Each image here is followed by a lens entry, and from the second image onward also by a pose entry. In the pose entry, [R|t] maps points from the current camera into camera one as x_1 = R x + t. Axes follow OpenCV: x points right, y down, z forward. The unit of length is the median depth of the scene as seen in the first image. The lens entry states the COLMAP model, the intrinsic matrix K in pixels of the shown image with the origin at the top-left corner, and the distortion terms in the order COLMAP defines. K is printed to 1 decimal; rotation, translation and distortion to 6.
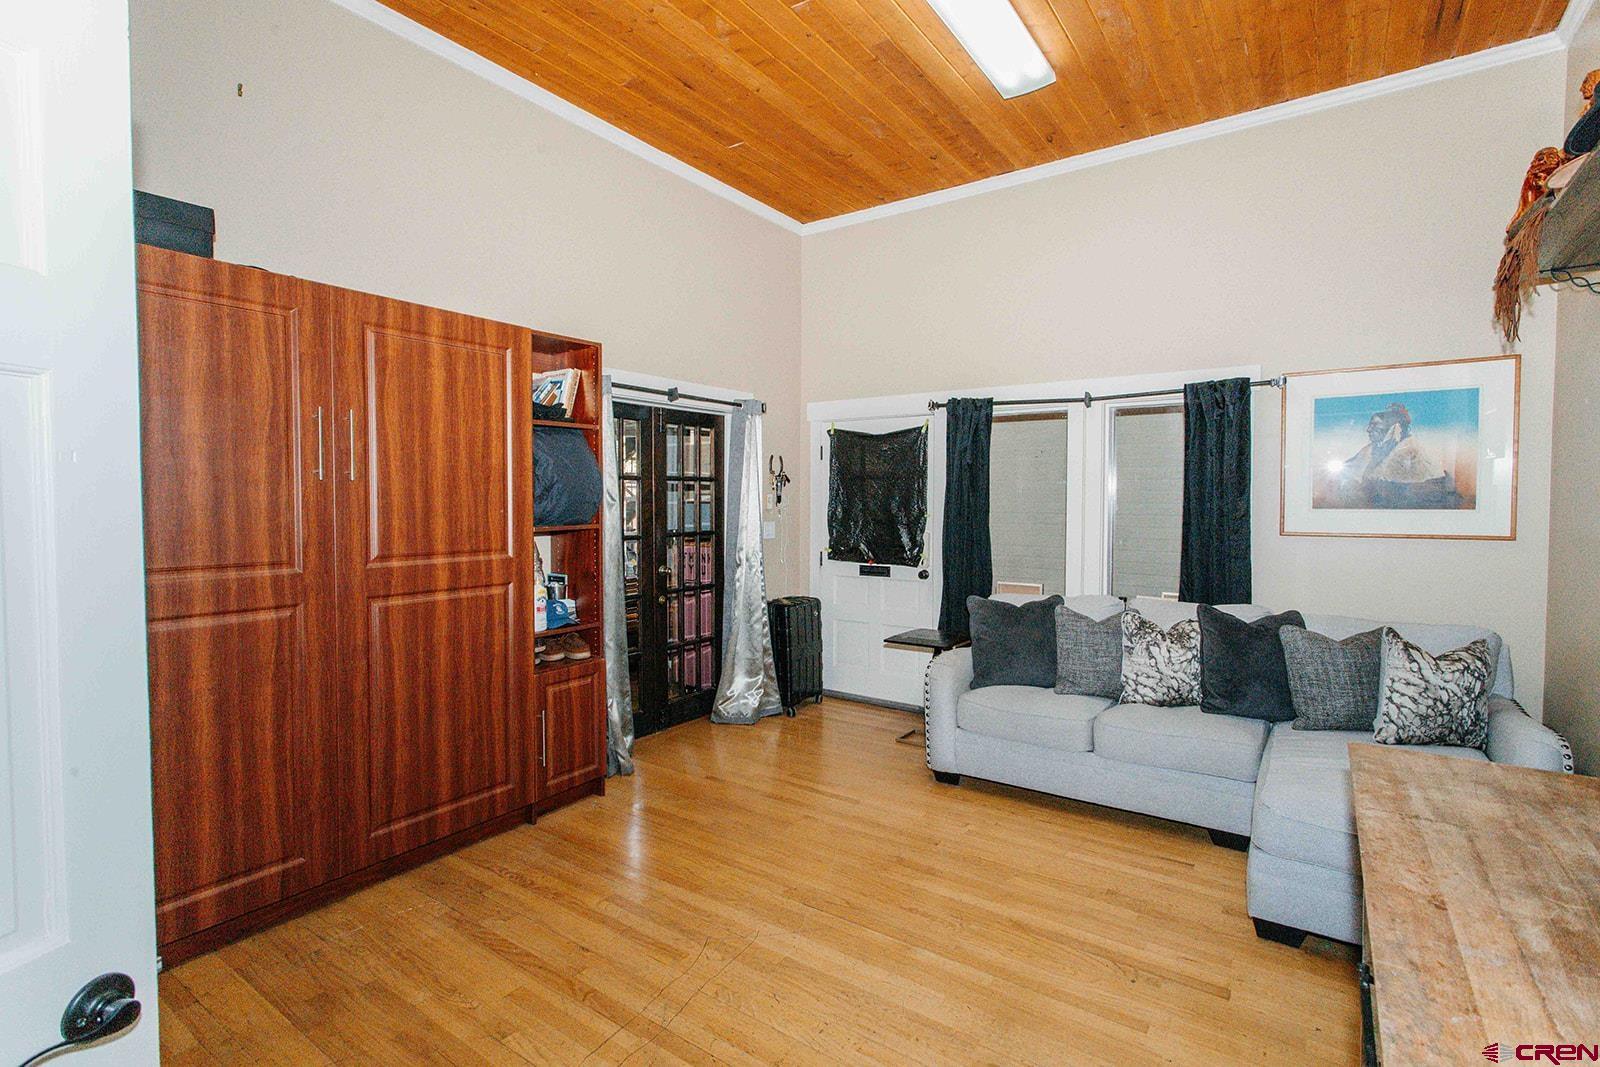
lens RADIAL K [[759.3, 0, 811.1], [0, 759.3, 524.4], [0, 0, 1]] dist [0.004385, -0.000102]
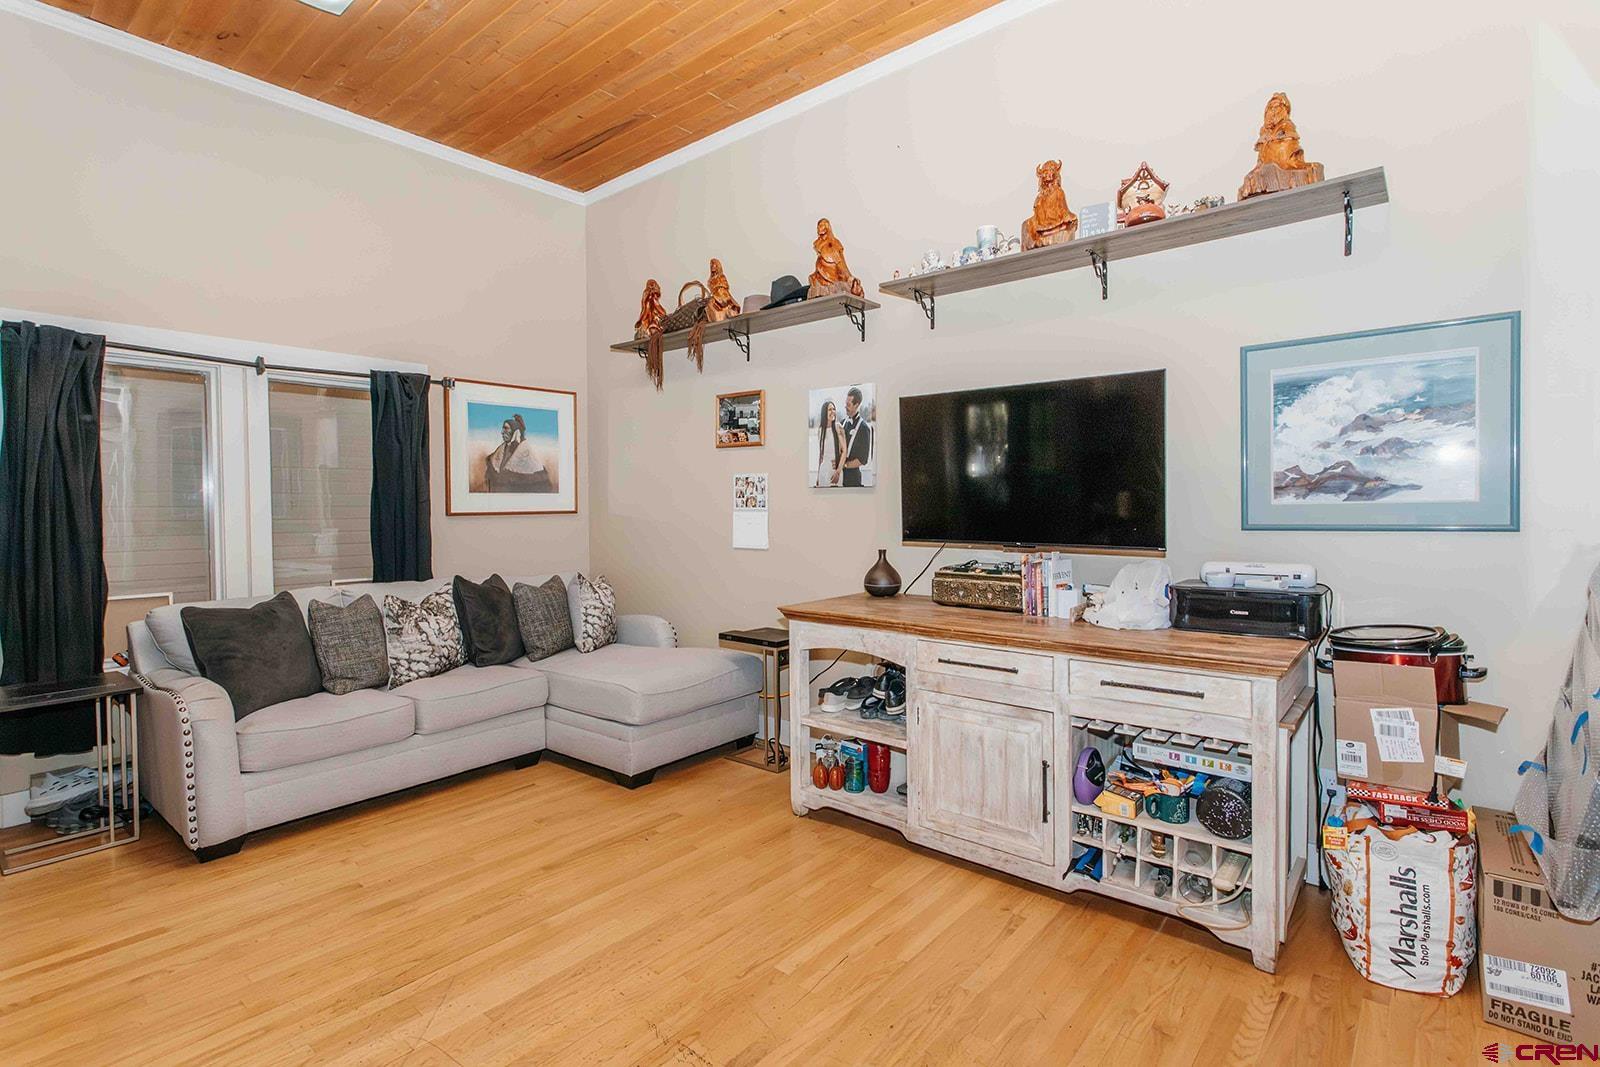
lens RADIAL K [[759.3, 0, 815.4], [0, 759.3, 524.1], [0, 0, 1]] dist [0.004385, -0.000102]
pose [[0.087665, -0.034953, 0.995537, -0.535441], [0.032558, 0.998951, 0.032206, 0.009348], [-0.995618, 0.029590, 0.088711, 0.360372]]
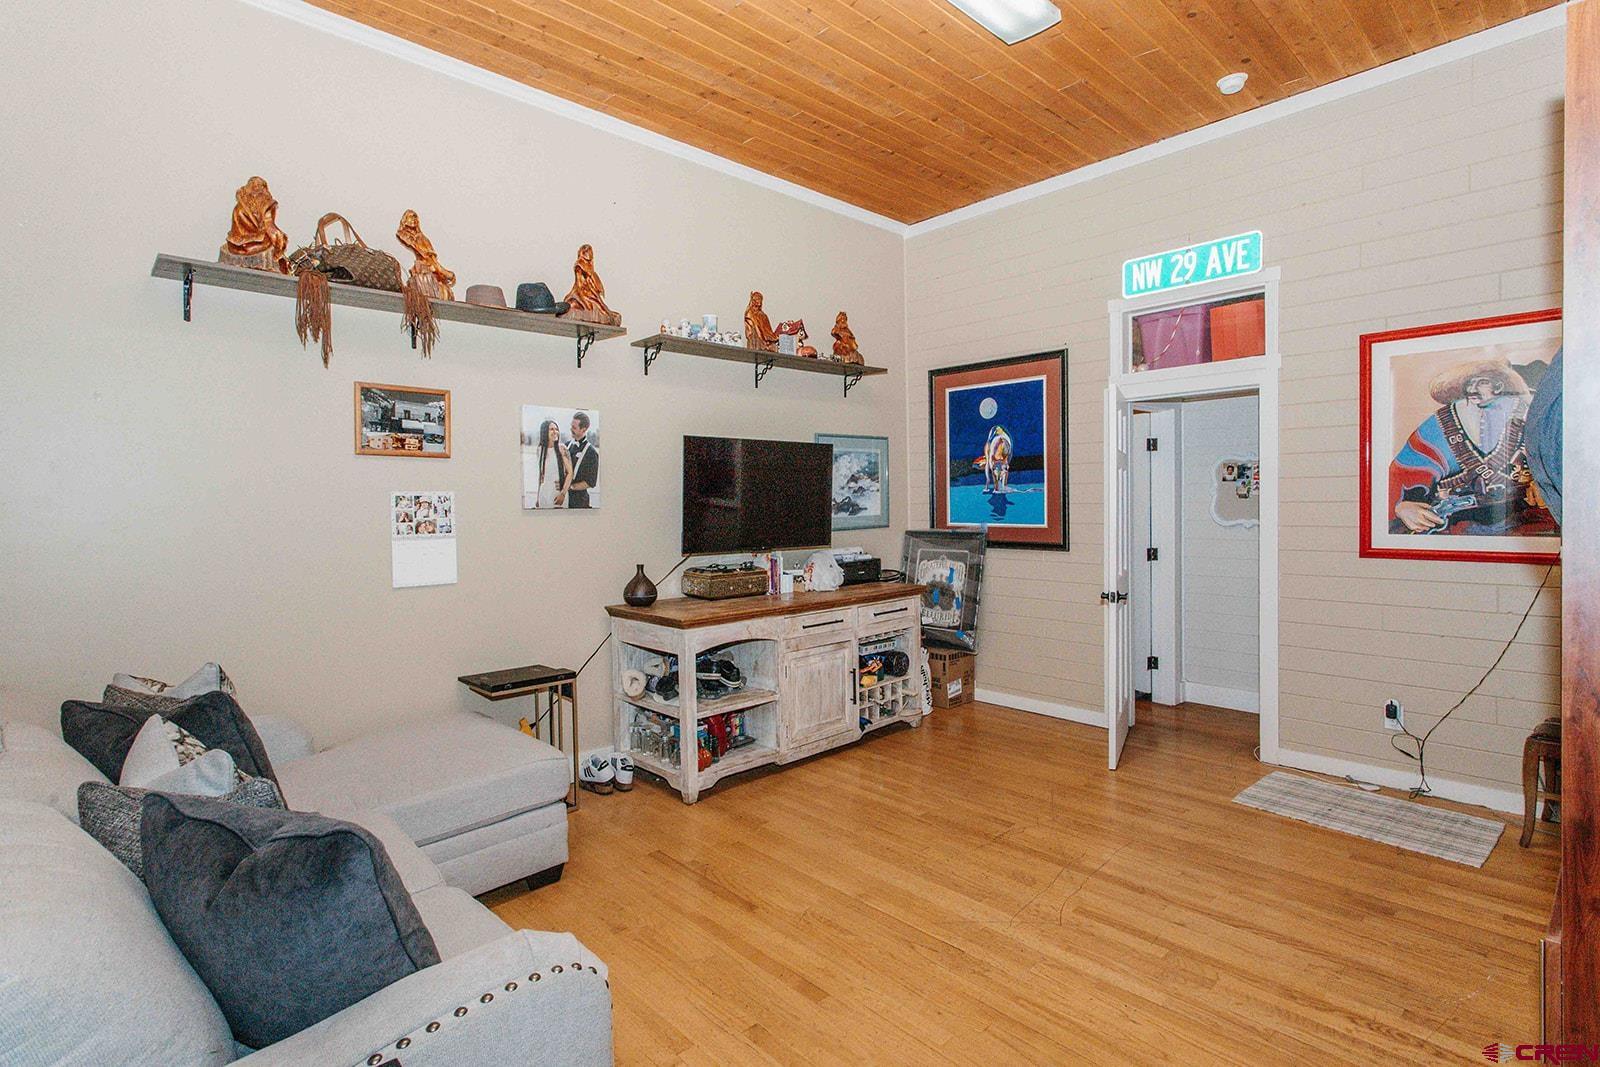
lens RADIAL K [[759.3, 0, 817.1], [0, 759.3, 507.4], [0, 0, 1]] dist [0.004385, -0.000102]
pose [[-0.976977, 0.001233, 0.213341, -0.024317], [0.009725, 0.999201, 0.038760, -0.048330], [-0.213123, 0.039942, -0.976209, 1.412712]]
